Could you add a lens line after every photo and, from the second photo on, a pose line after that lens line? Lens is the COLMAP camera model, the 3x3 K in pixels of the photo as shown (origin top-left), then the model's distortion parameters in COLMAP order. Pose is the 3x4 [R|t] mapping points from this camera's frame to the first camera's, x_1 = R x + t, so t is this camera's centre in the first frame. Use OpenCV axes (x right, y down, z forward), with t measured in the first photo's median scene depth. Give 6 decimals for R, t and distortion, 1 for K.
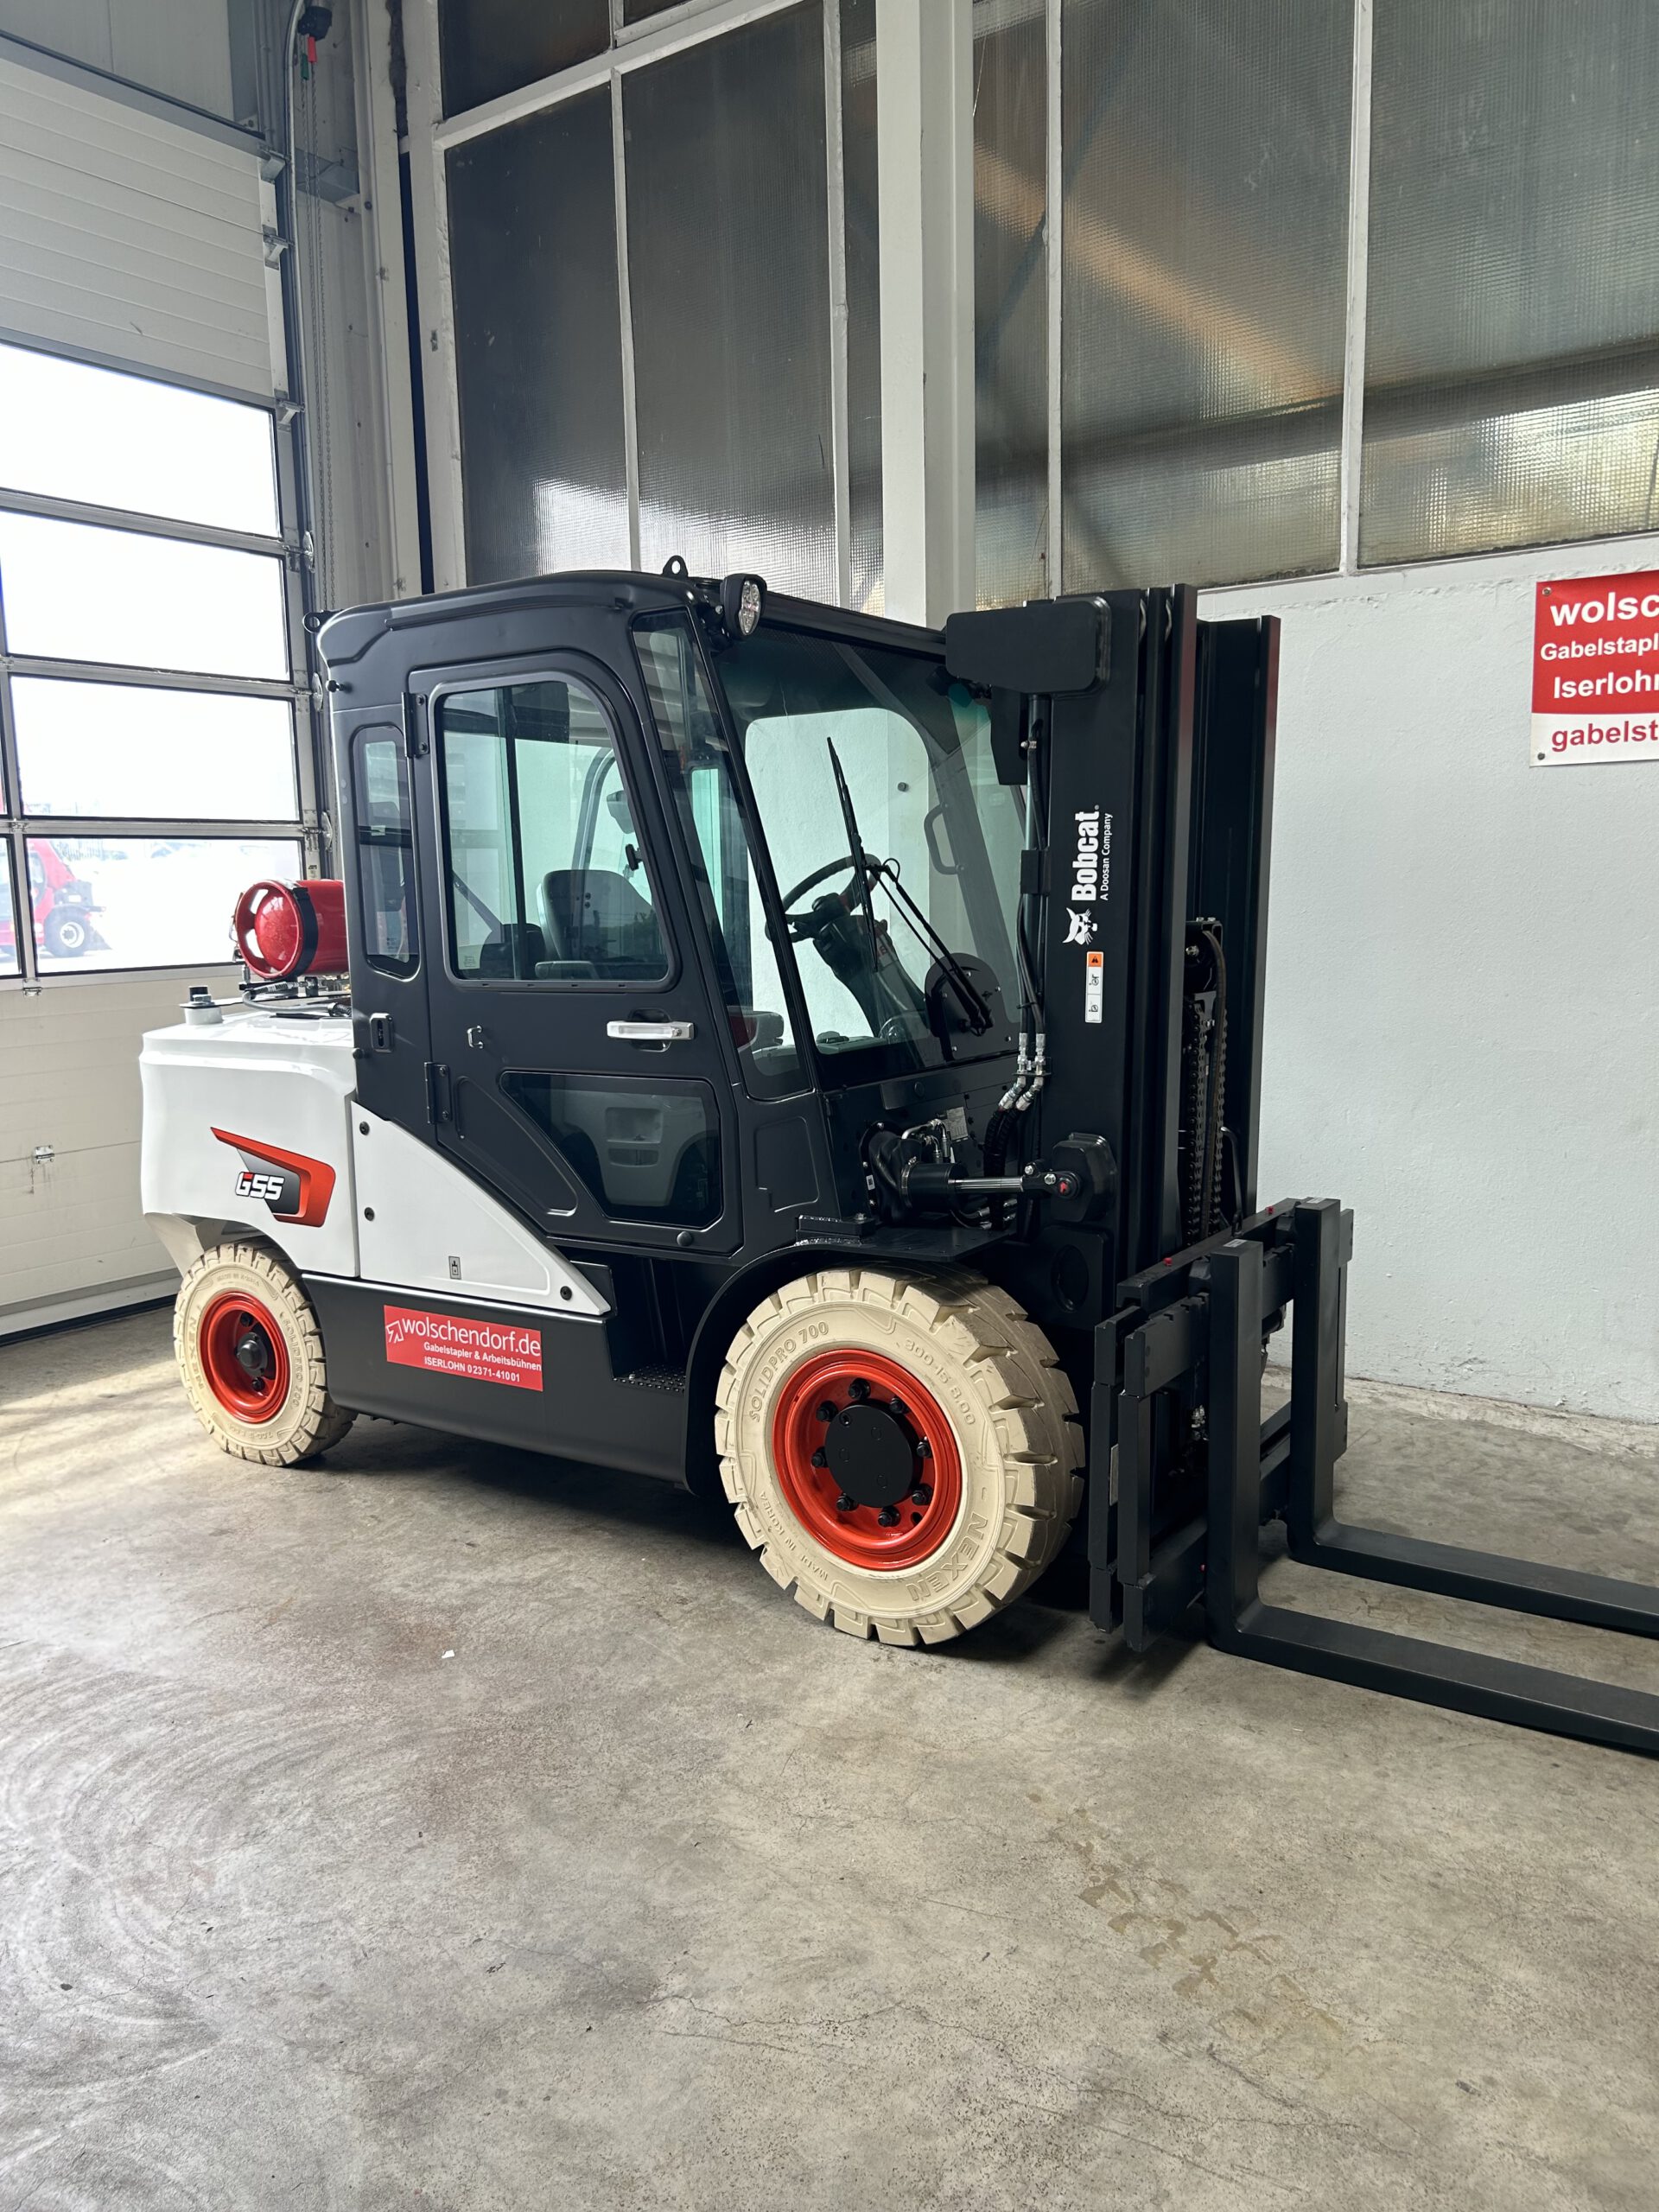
lens RADIAL K [[1662.6, 0, 830.7], [0, 1662.6, 1112.7], [0, 0, 1]] dist [0.039624, -0.039705]
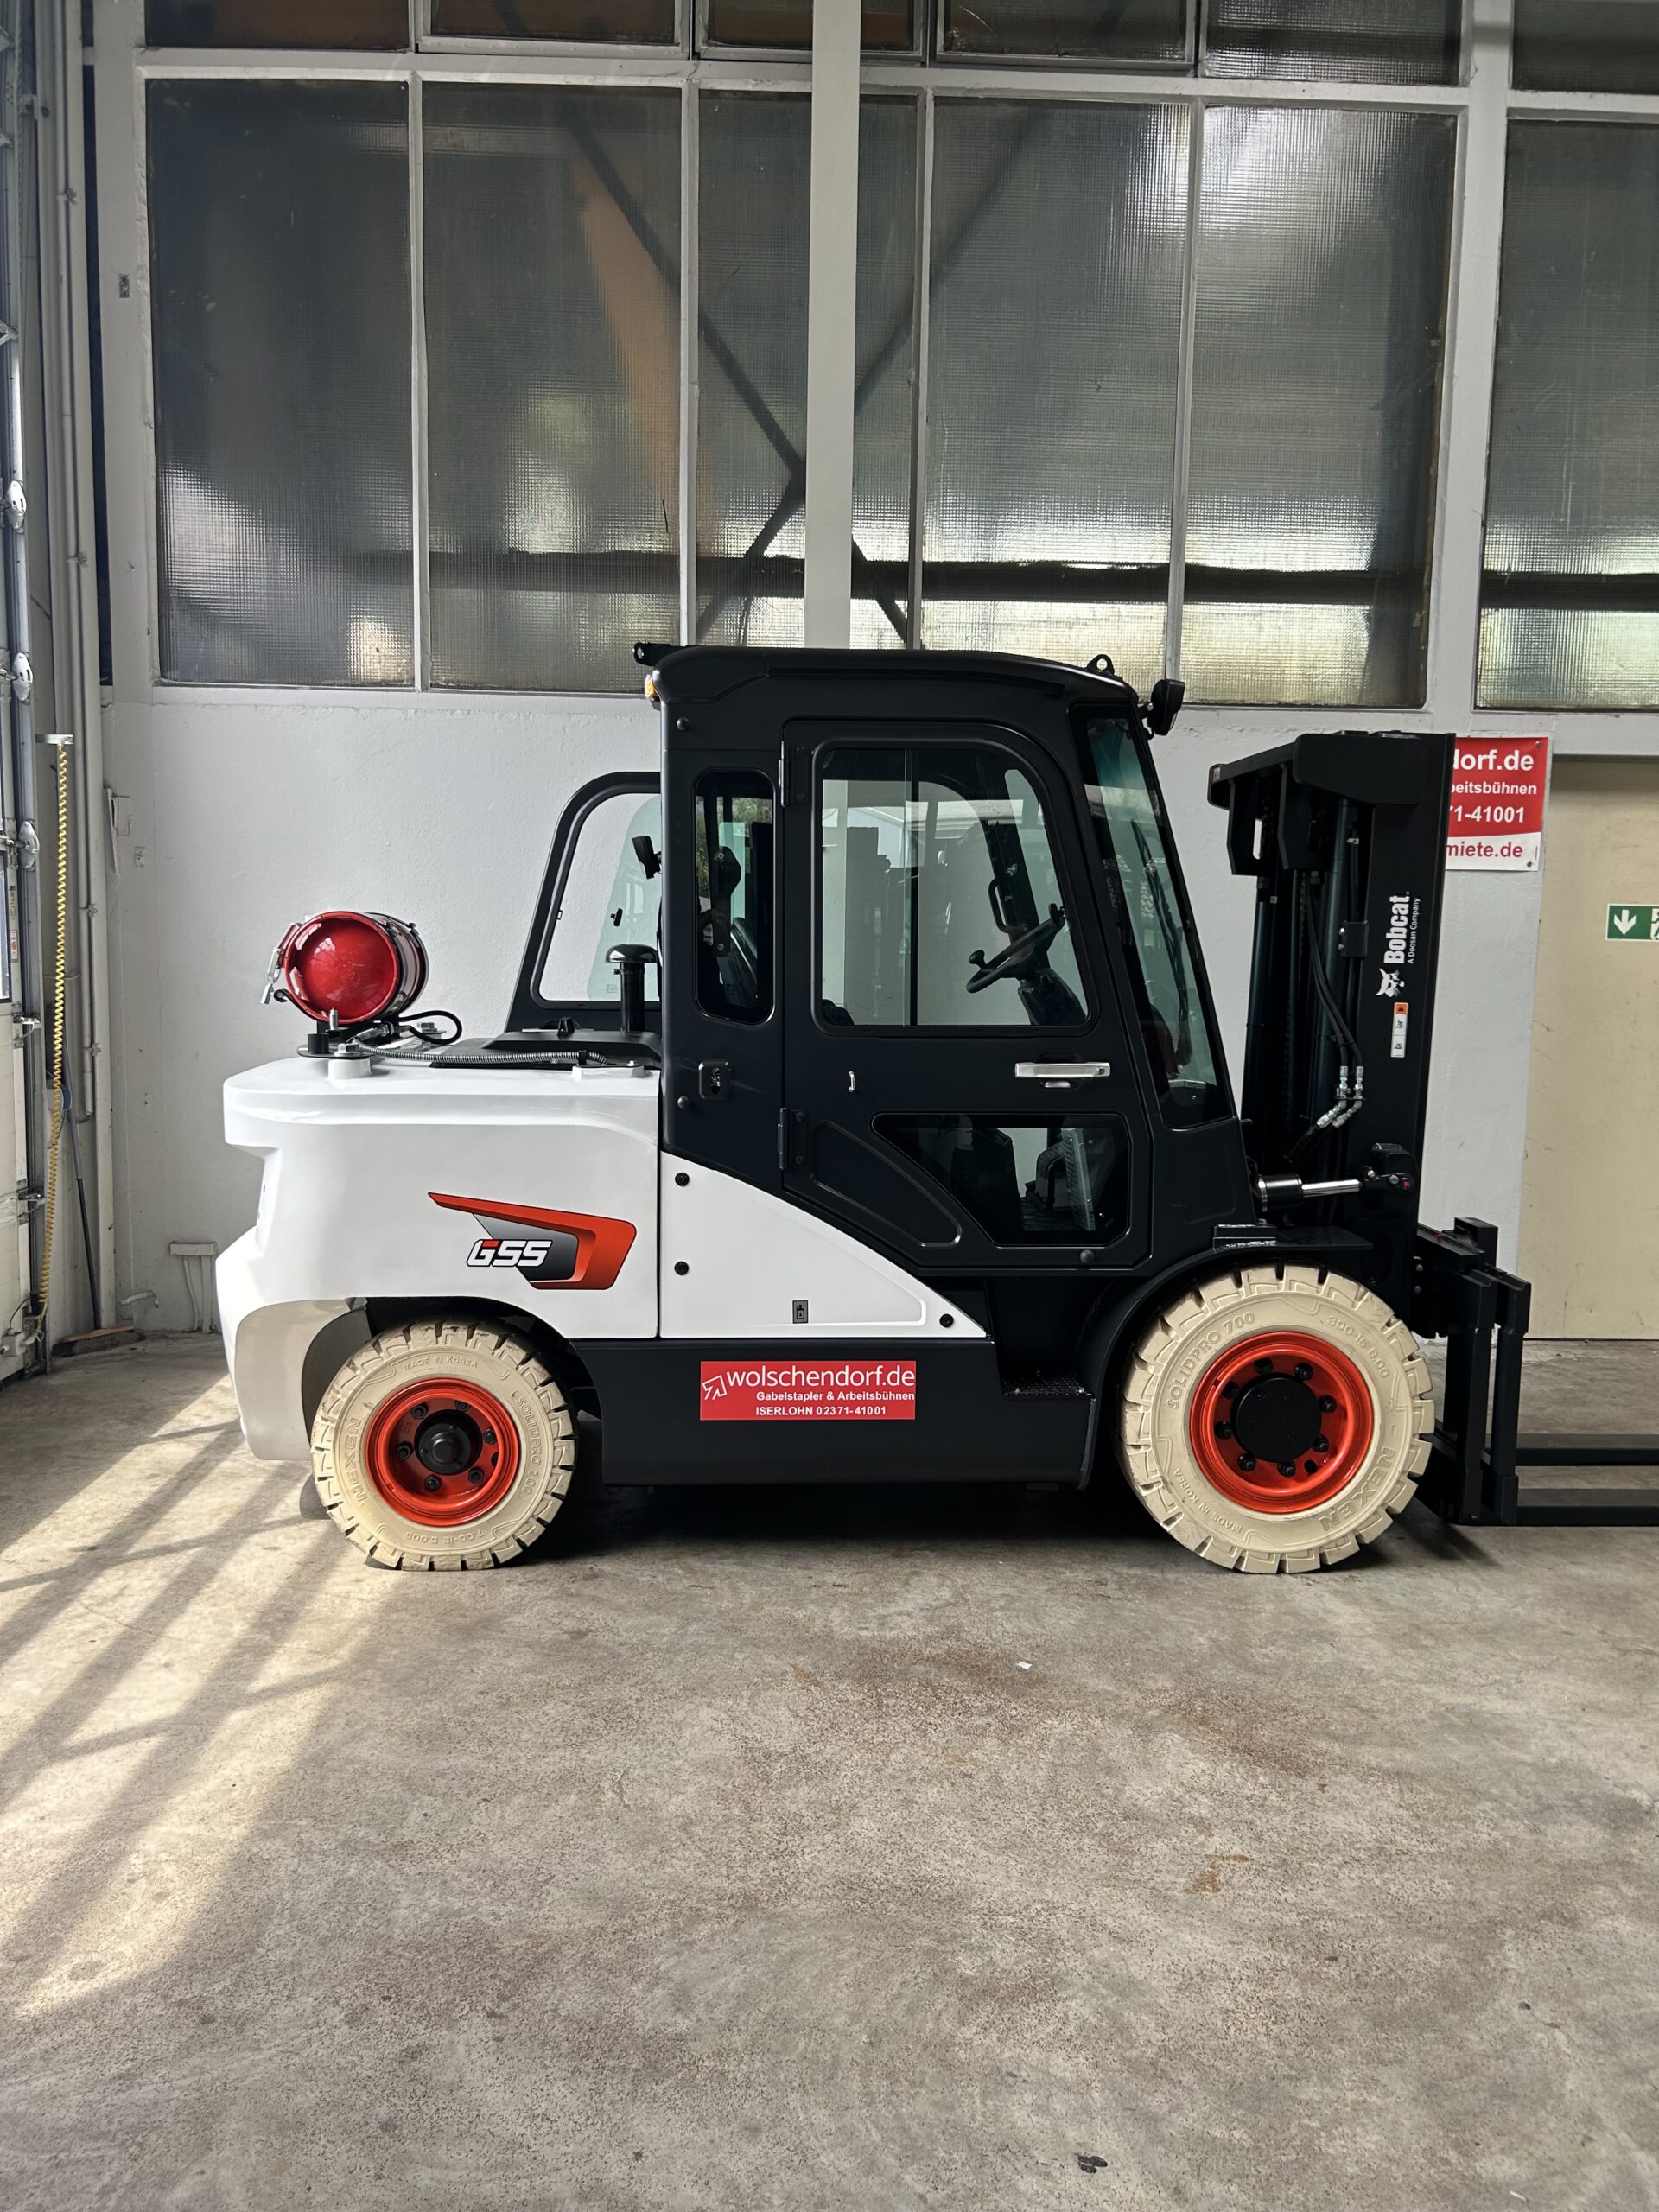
lens RADIAL K [[1662.6, 0, 841.8], [0, 1662.6, 1097.1], [0, 0, 1]] dist [0.039624, -0.039705]
pose [[0.799068, -0.026922, 0.600637, -0.721282], [0.048708, 0.998612, -0.020040, -0.013354], [-0.599264, 0.045269, 0.799270, 0.162496]]
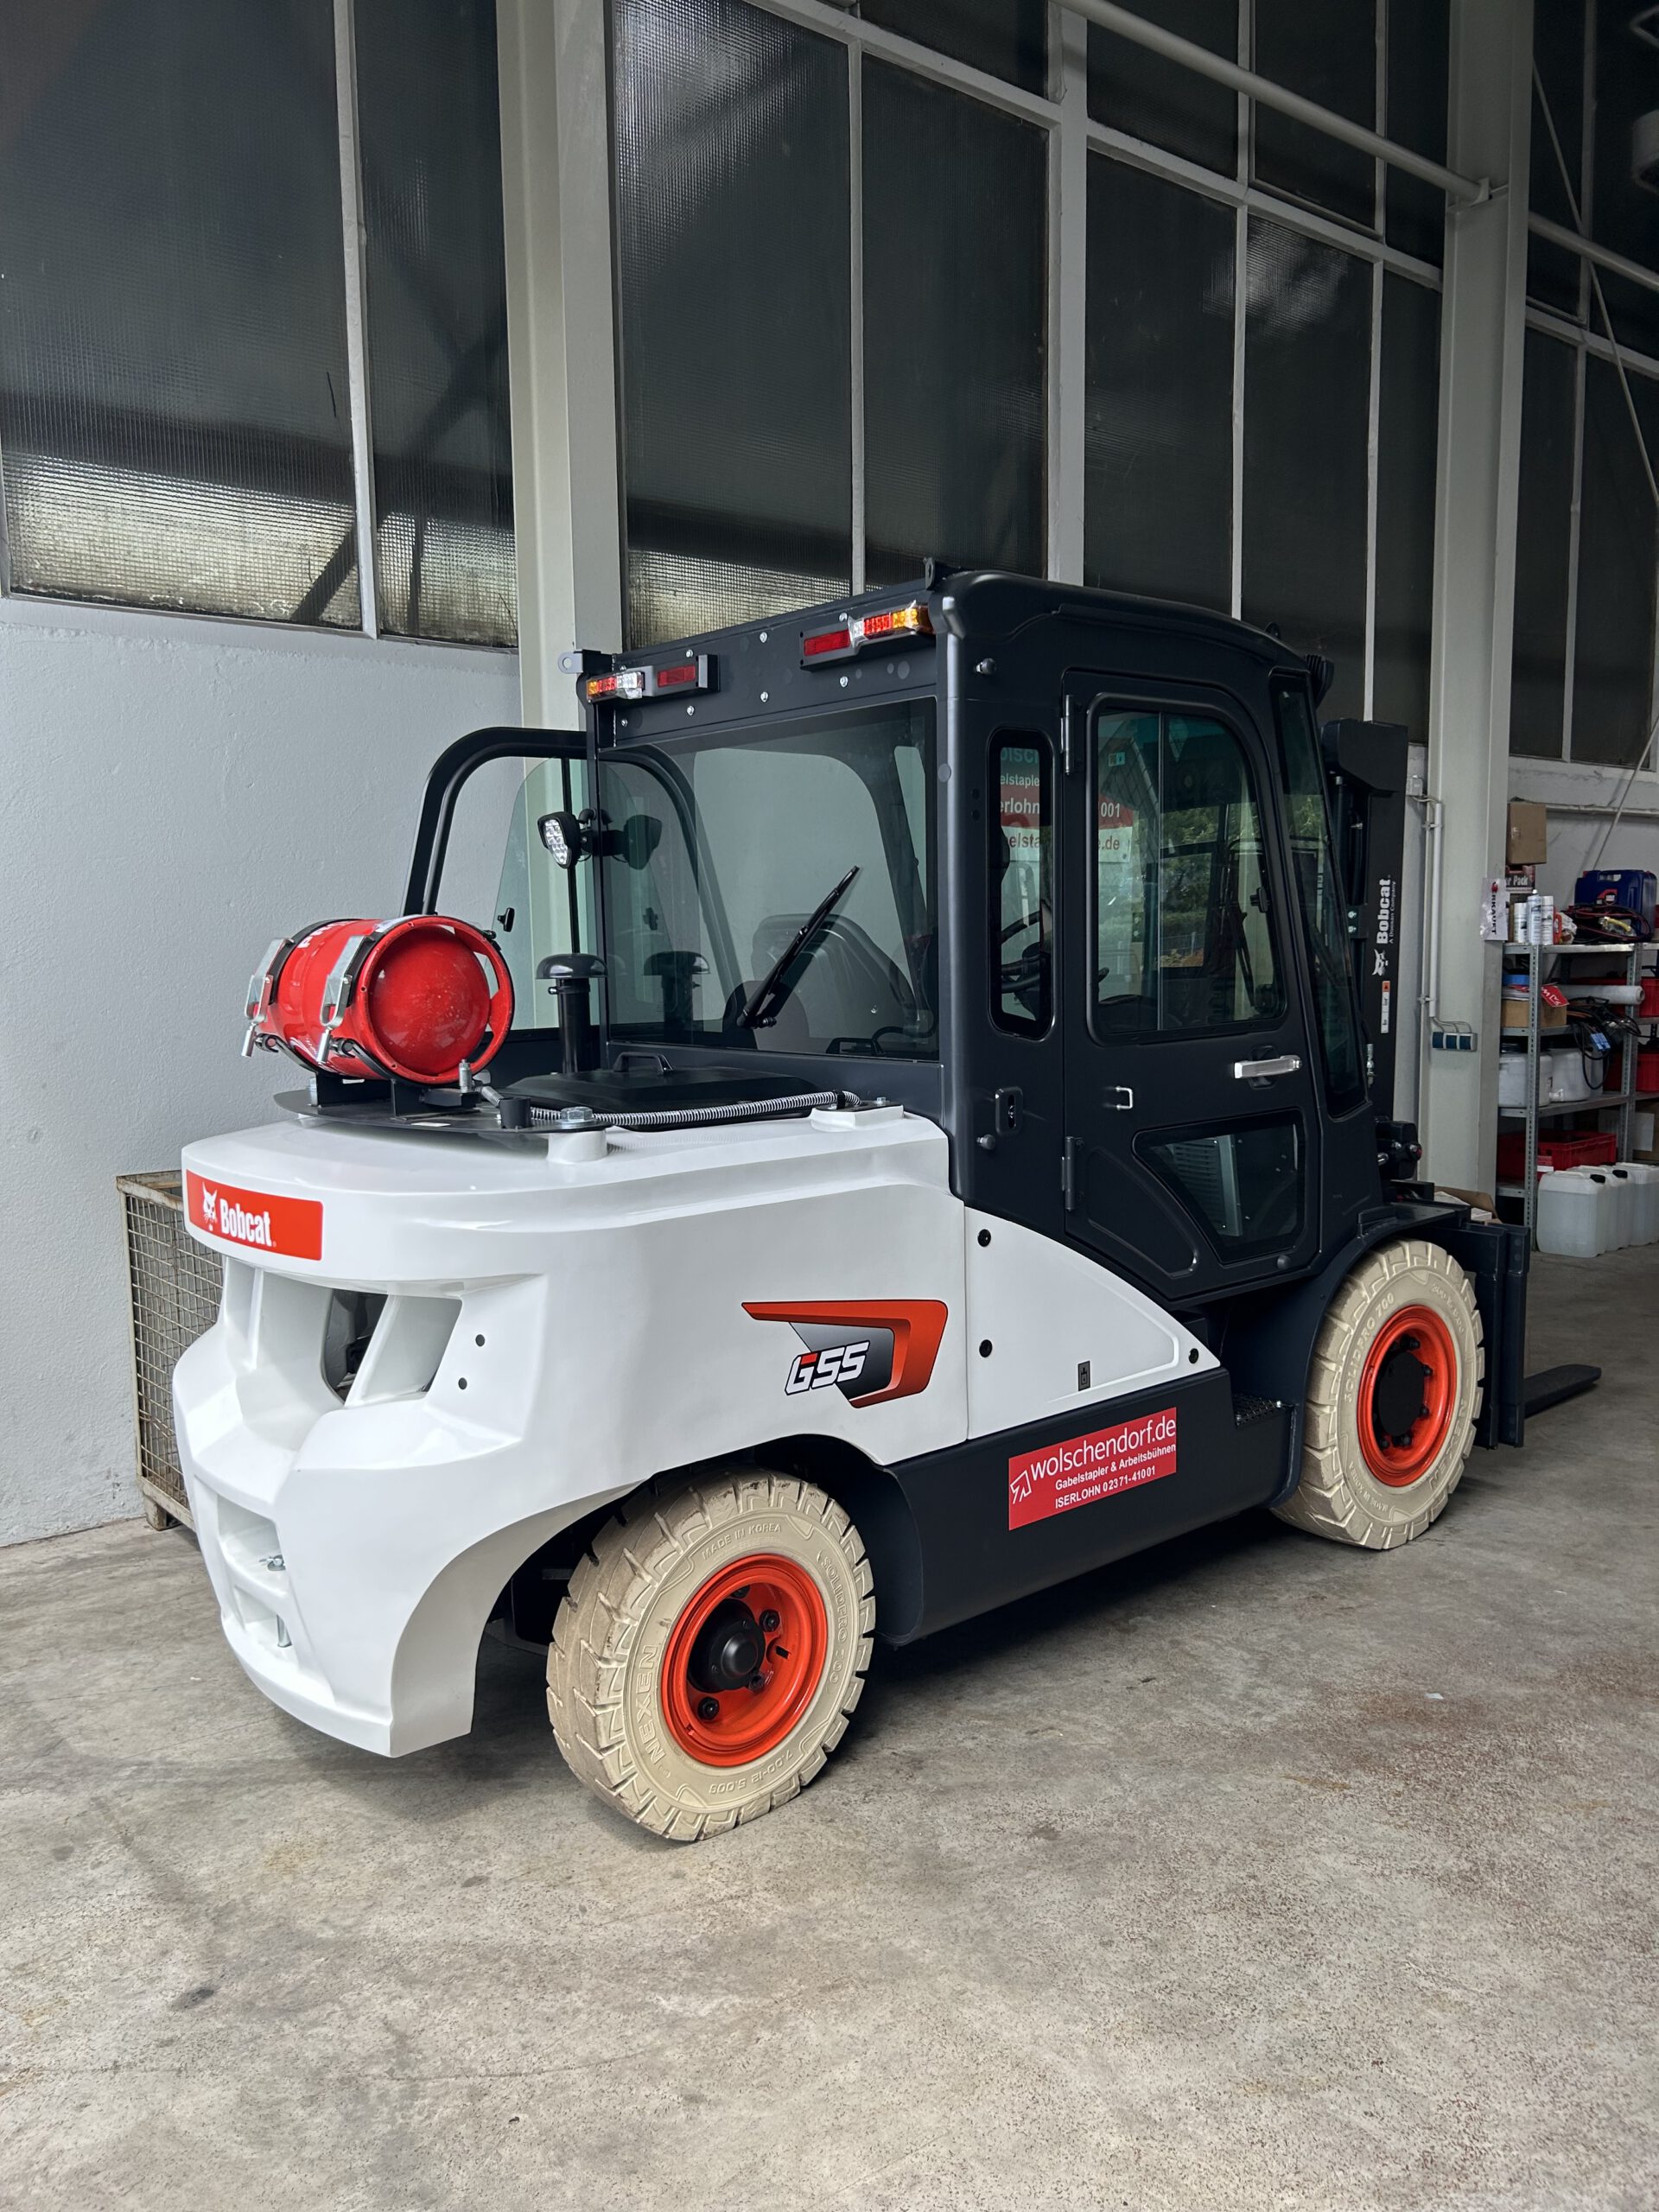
lens RADIAL K [[1662.6, 0, 837.9], [0, 1662.6, 1117.6], [0, 0, 1]] dist [0.039624, -0.039705]
pose [[0.274032, -0.088537, 0.957636, -0.951096], [0.139116, 0.988930, 0.051622, -0.087623], [-0.951605, 0.119077, 0.283316, 0.776461]]
